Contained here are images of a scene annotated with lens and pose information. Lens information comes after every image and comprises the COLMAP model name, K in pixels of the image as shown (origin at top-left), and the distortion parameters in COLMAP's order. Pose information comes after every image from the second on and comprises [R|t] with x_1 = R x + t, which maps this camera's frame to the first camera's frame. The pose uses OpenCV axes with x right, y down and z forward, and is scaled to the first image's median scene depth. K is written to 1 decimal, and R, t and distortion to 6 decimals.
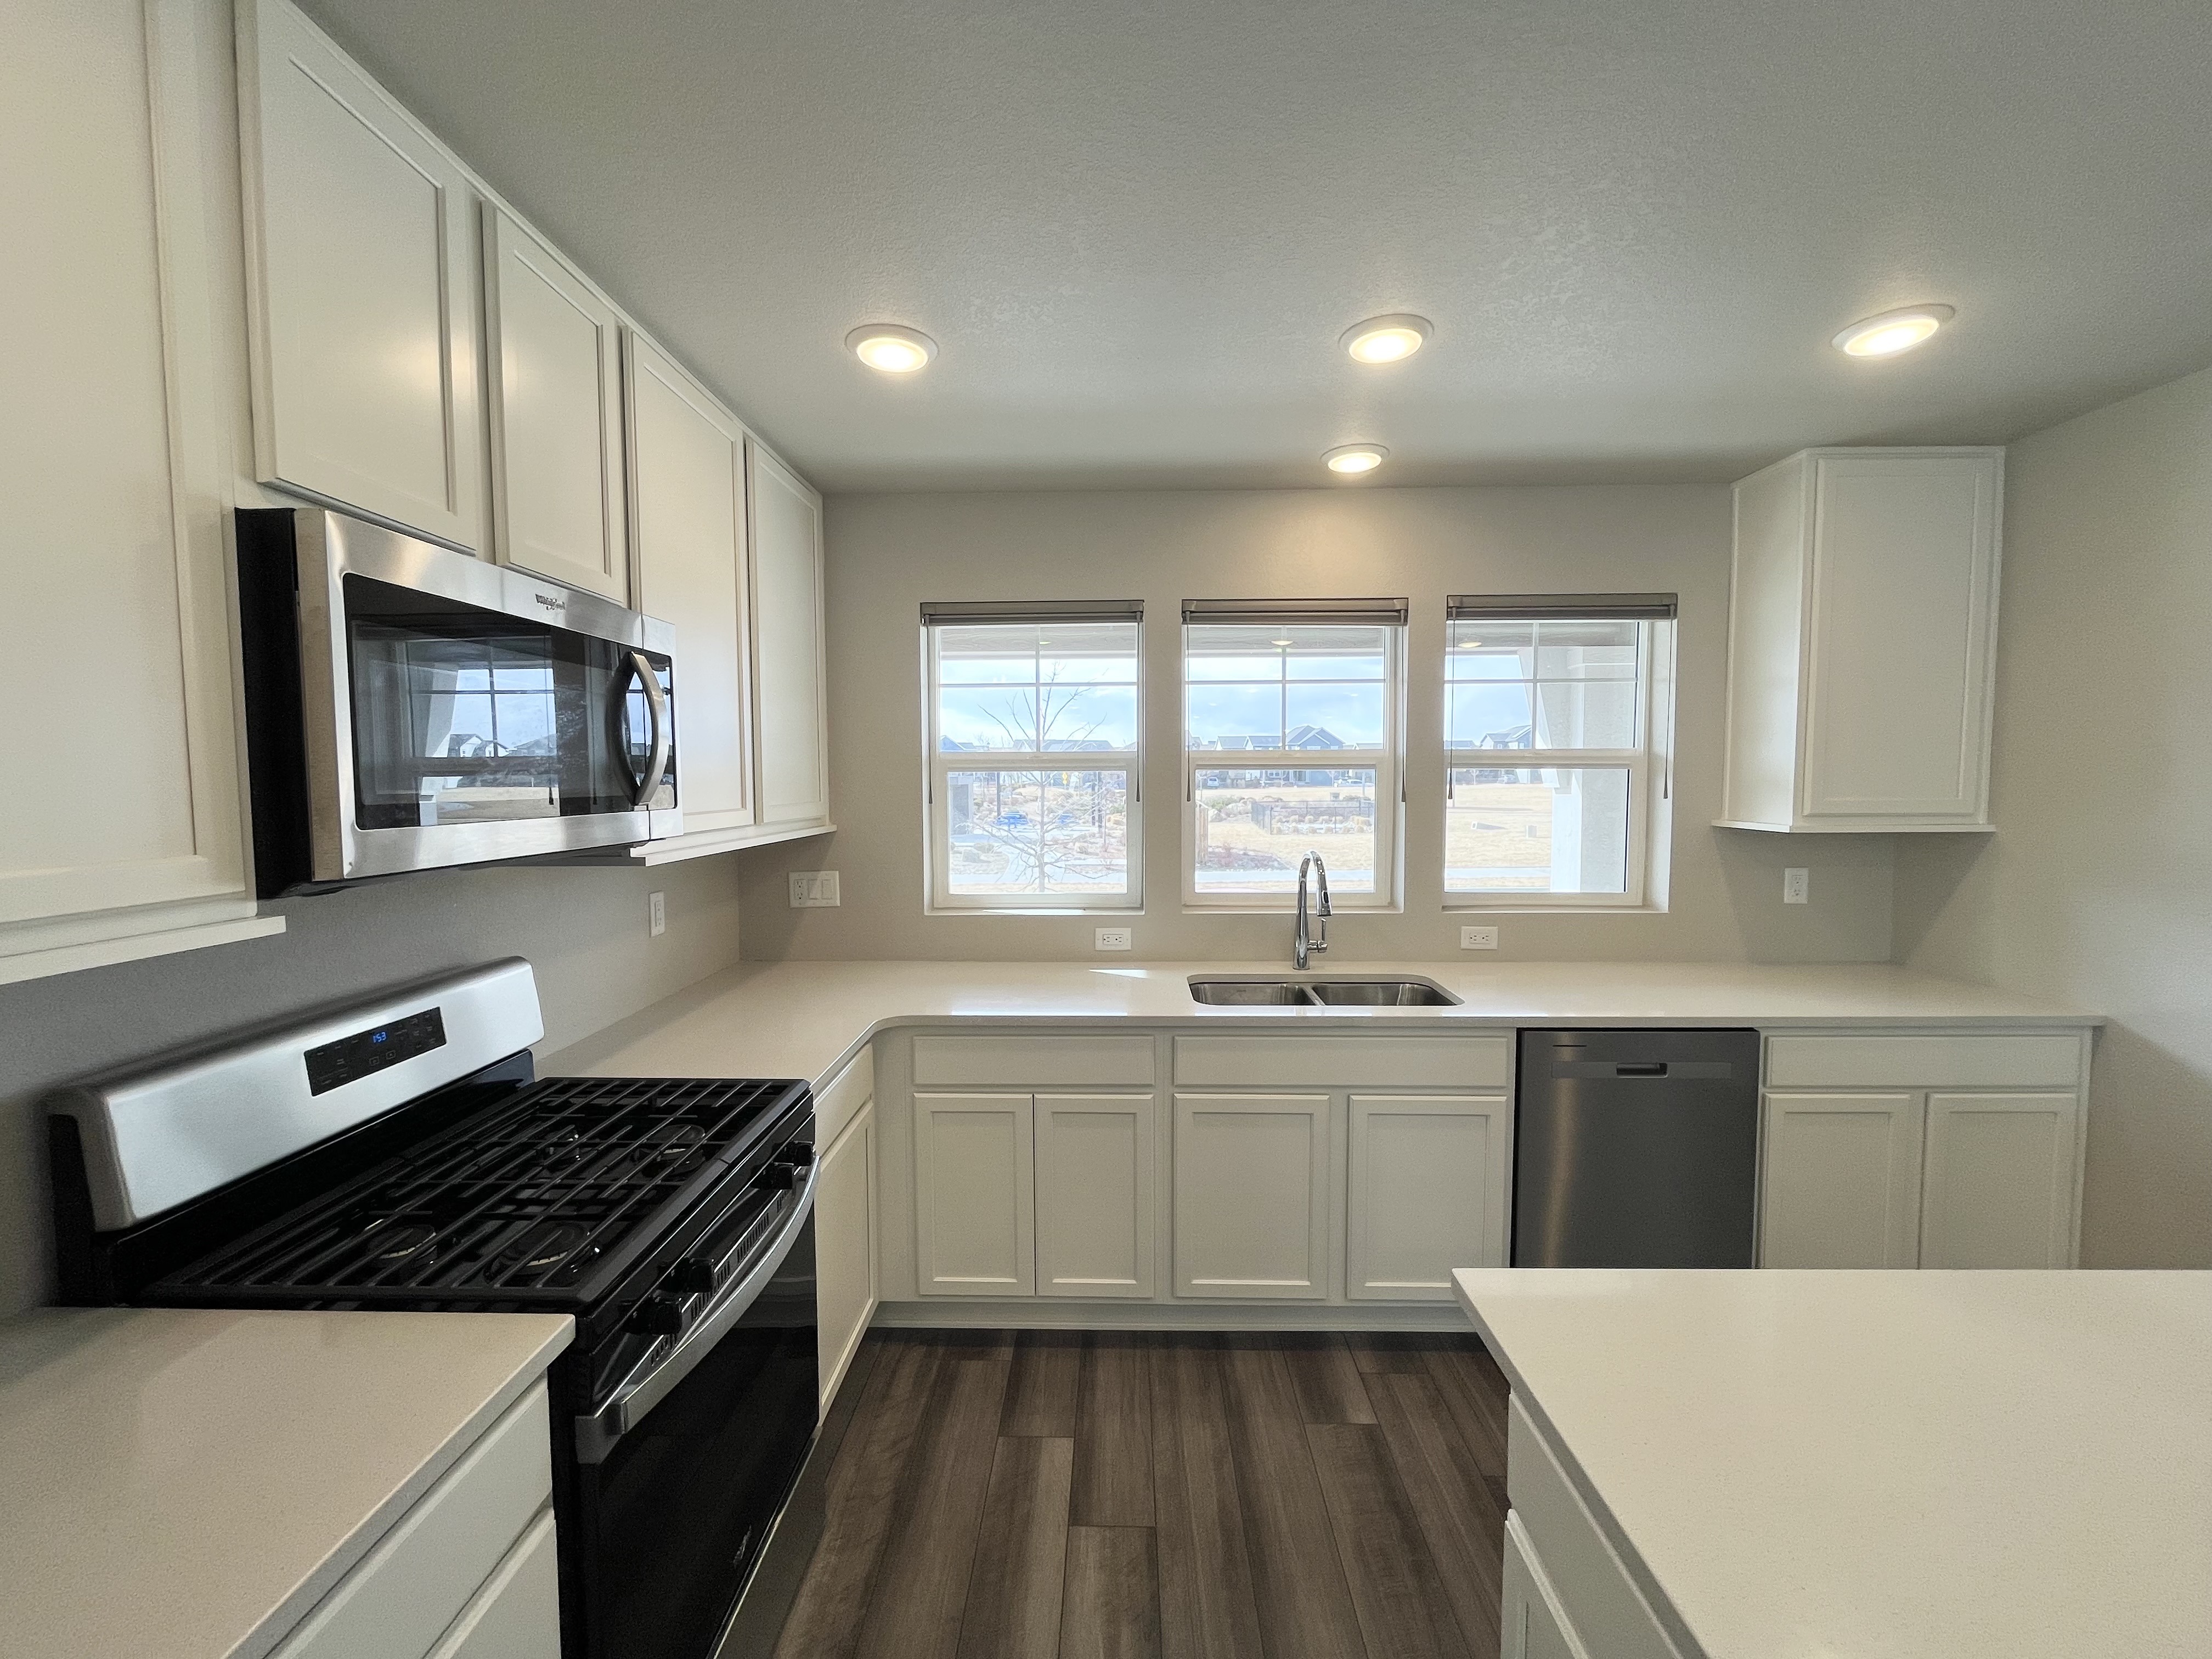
lens RADIAL K [[890.9, 0, 1107.5], [0, 890.9, 826.8], [0, 0, 1]] dist [-0.001346, -0.000371]
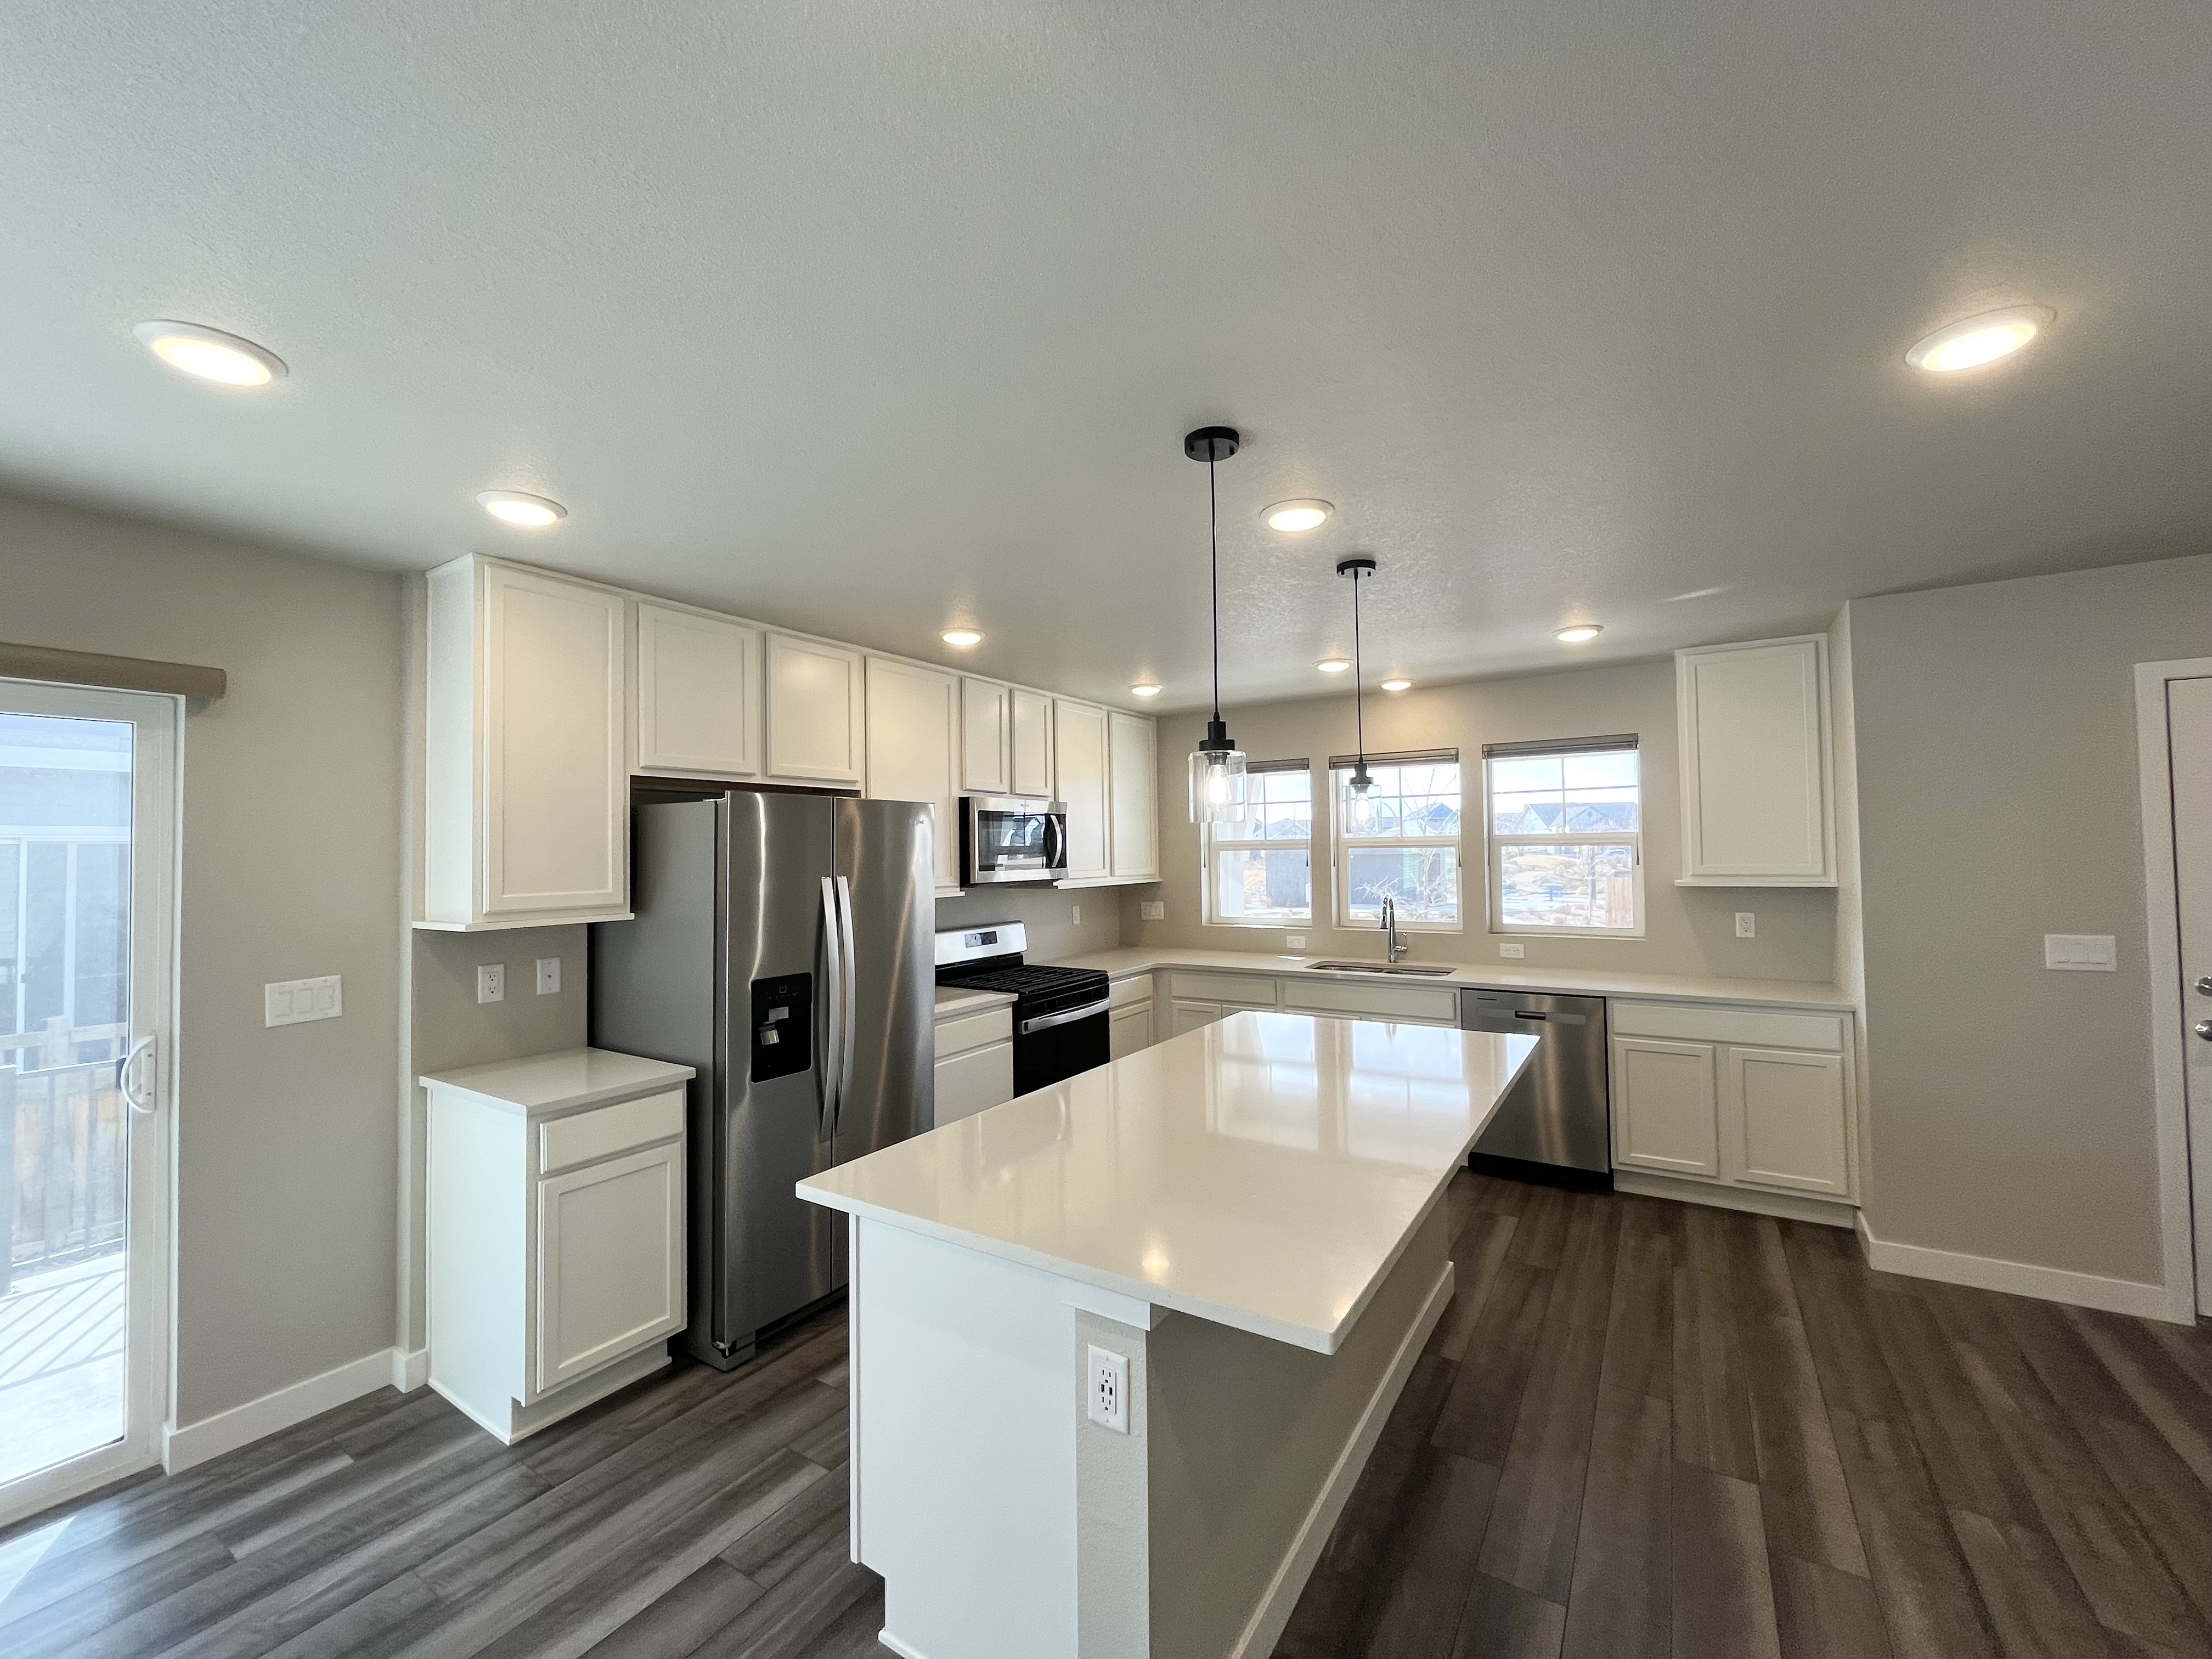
lens RADIAL K [[890.9, 0, 1109.8], [0, 890.9, 833.2], [0, 0, 1]] dist [-0.001346, -0.000371]
pose [[0.855029, -0.018648, -0.518244, 0.757454], [-0.018078, 0.997674, -0.065726, 0.036585], [0.518264, 0.065566, 0.852703, -0.924434]]
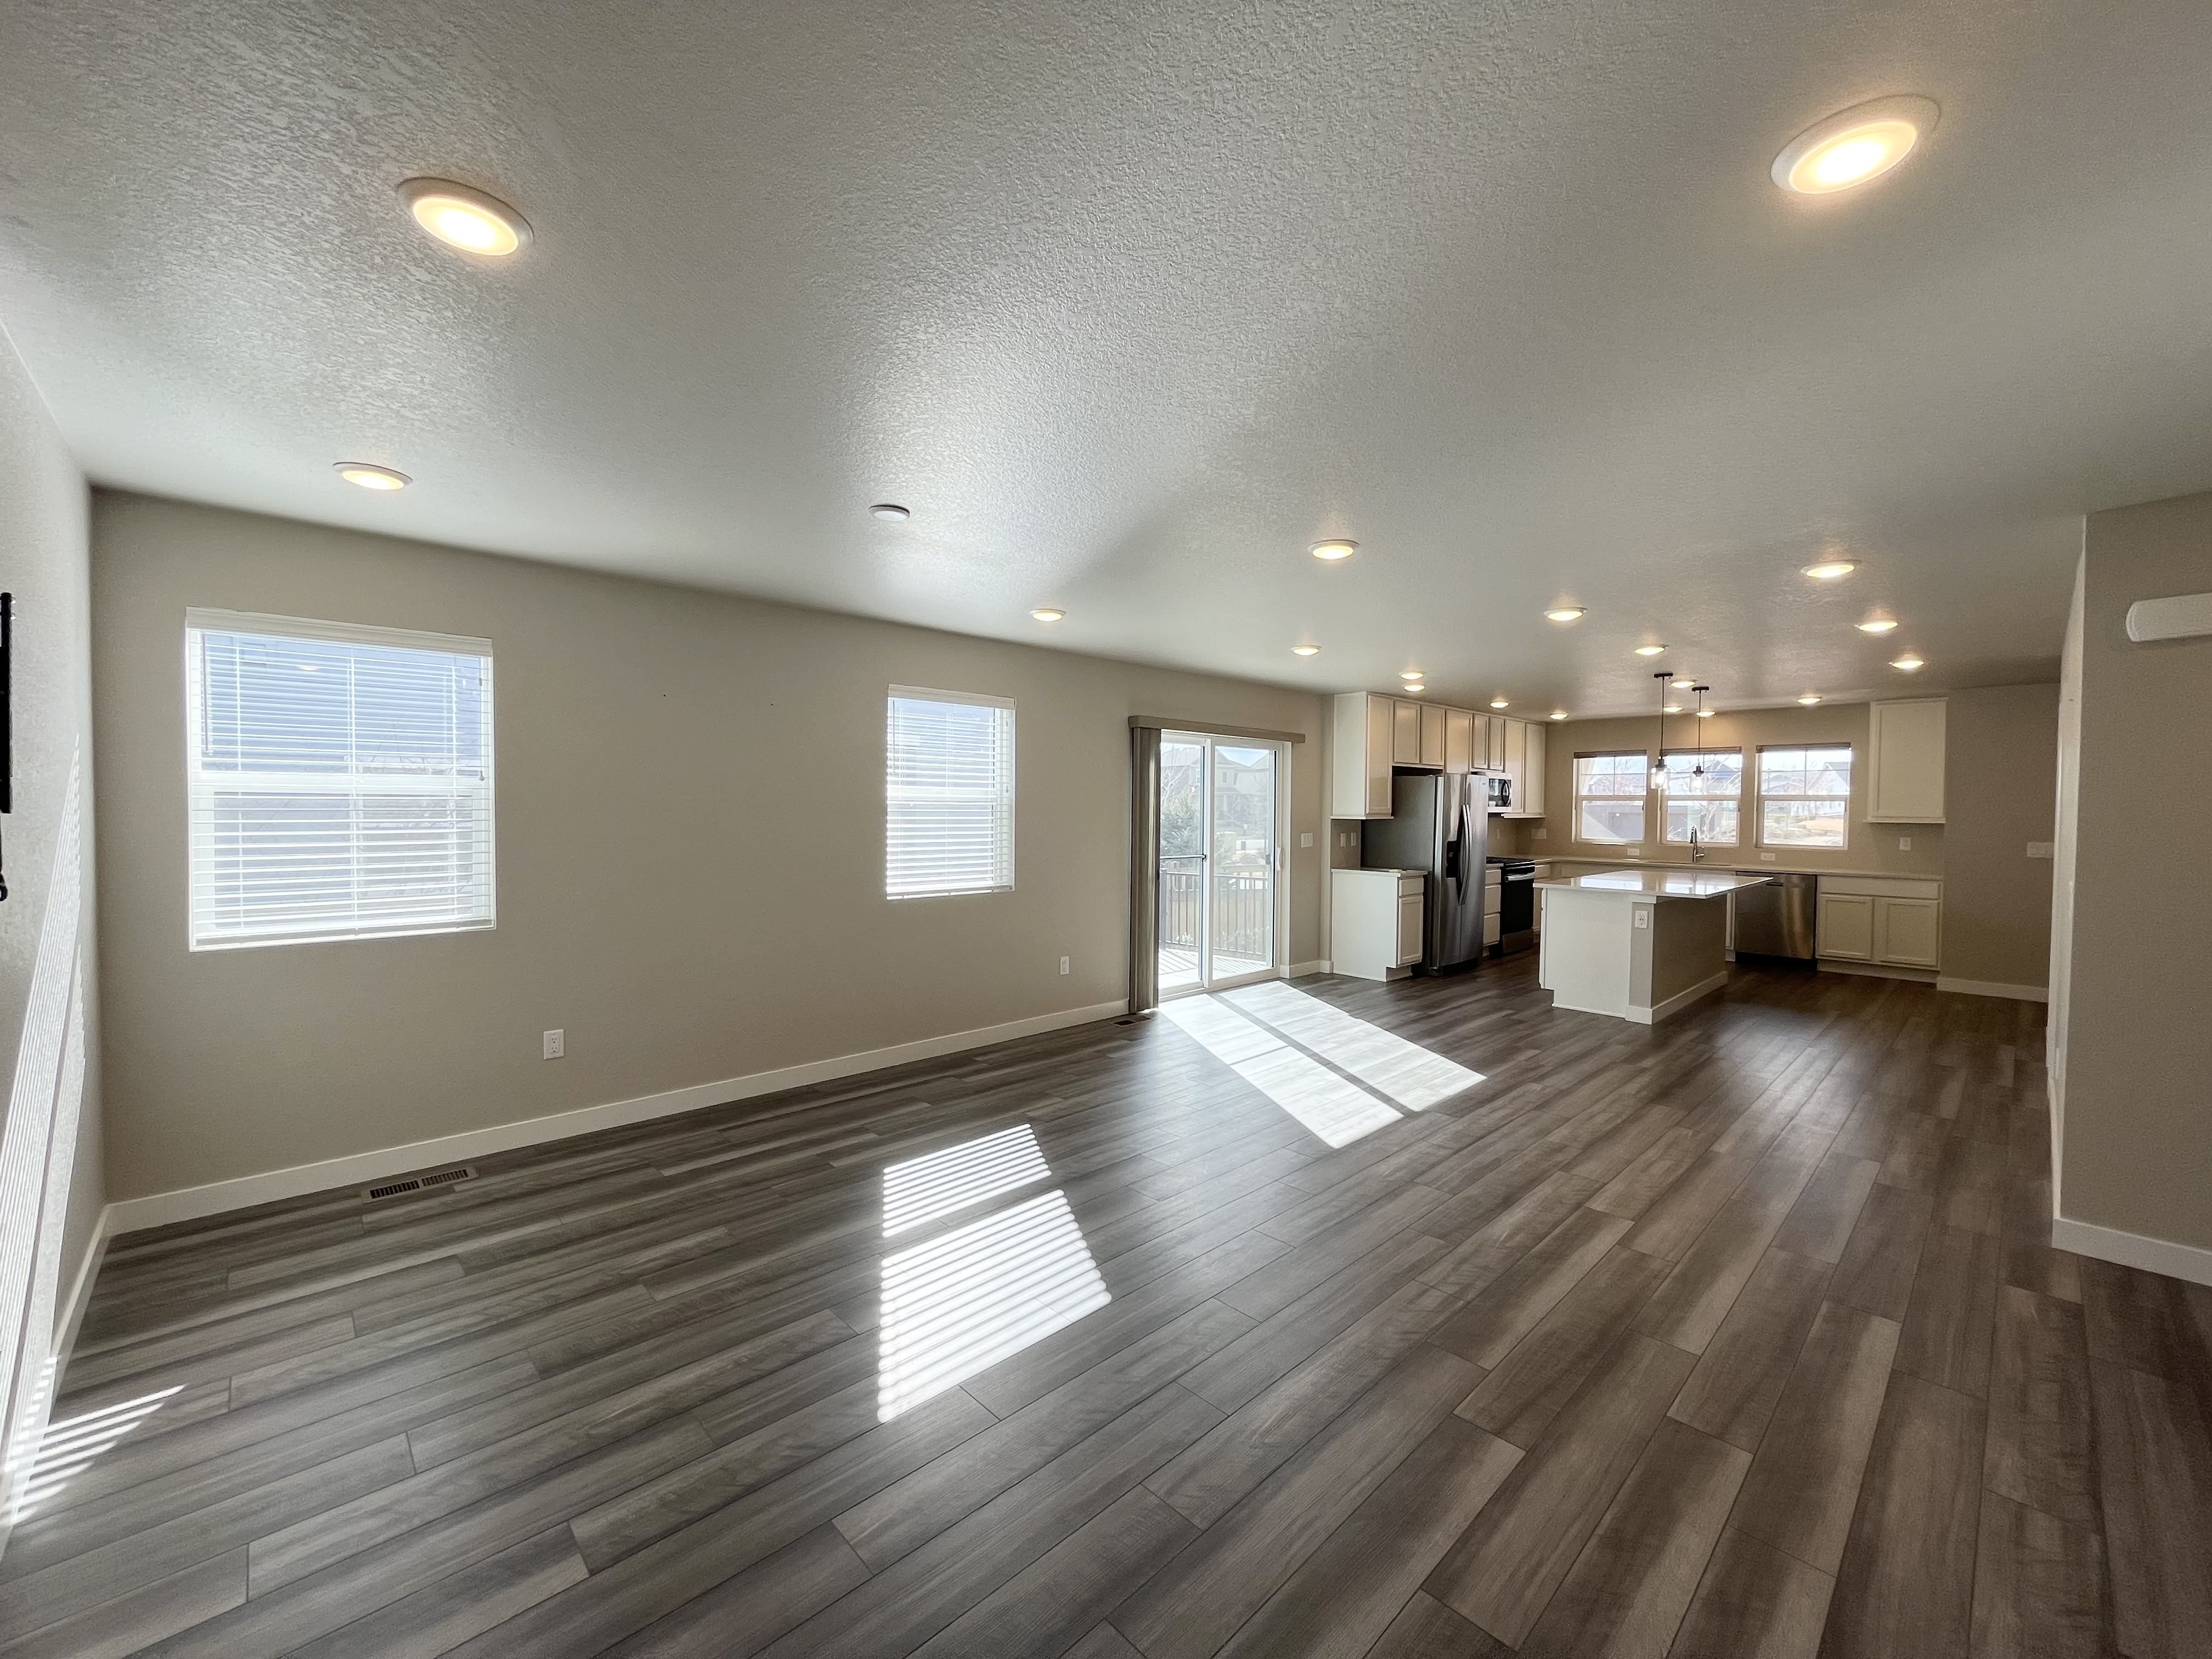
lens RADIAL K [[890.9, 0, 1111.3], [0, 890.9, 821.5], [0, 0, 1]] dist [-0.001346, -0.000371]
pose [[0.708791, 0.025282, -0.704966, 1.148807], [-0.051664, 0.998534, -0.016134, 0.200415], [0.703524, 0.047857, 0.709058, -3.234213]]
